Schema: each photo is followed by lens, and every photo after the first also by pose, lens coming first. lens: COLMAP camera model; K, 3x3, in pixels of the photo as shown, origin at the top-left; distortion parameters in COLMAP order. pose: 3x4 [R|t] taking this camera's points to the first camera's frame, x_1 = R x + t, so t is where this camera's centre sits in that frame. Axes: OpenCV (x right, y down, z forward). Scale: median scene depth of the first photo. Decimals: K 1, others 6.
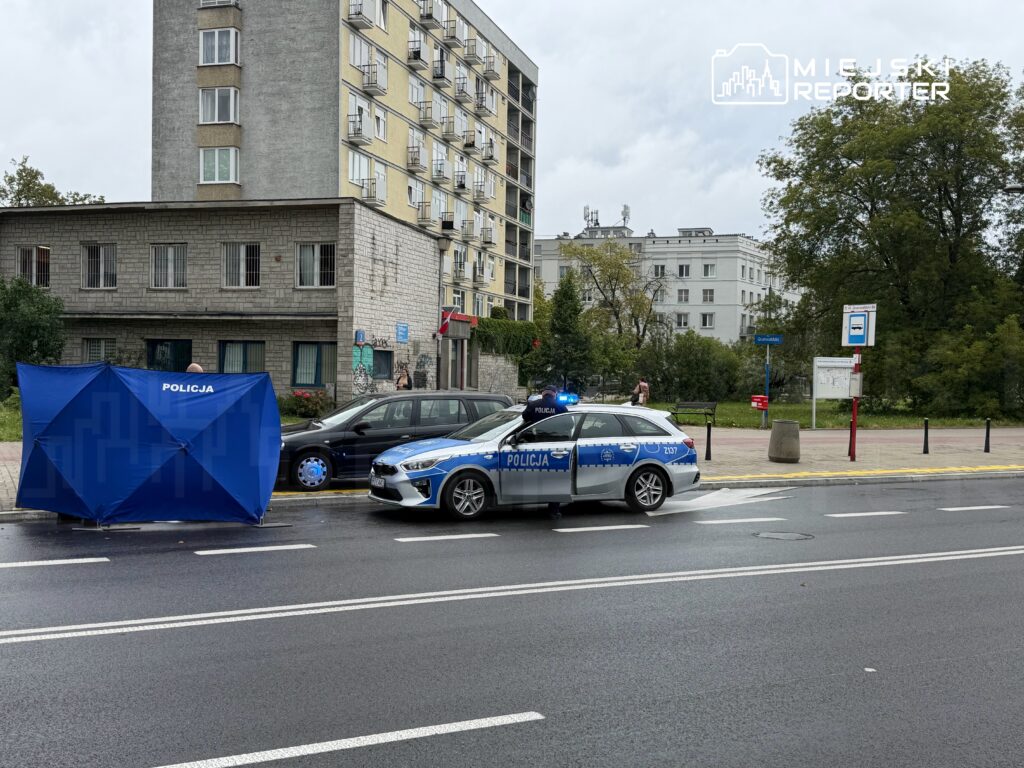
lens RADIAL K [[1083.0, 0, 512.0], [0, 1083.0, 384.0], [0, 0, 1]] dist [0.135411, -0.285054]
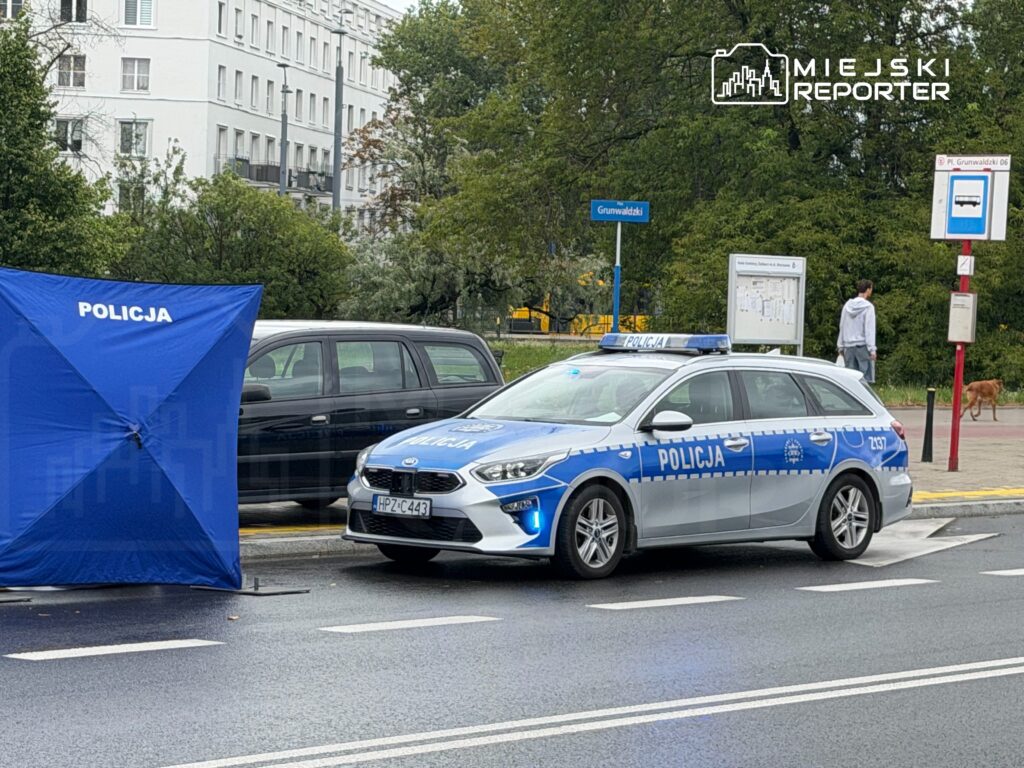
lens RADIAL K [[2840.5, 0, 512.0], [0, 2840.5, 384.0], [0, 0, 1]] dist [0.089457, 1.982371]
pose [[0.939760, 0.006584, 0.341771, -0.498235], [-0.016926, 0.999484, 0.027286, -0.001638], [-0.341415, -0.031427, 0.939387, -0.226893]]
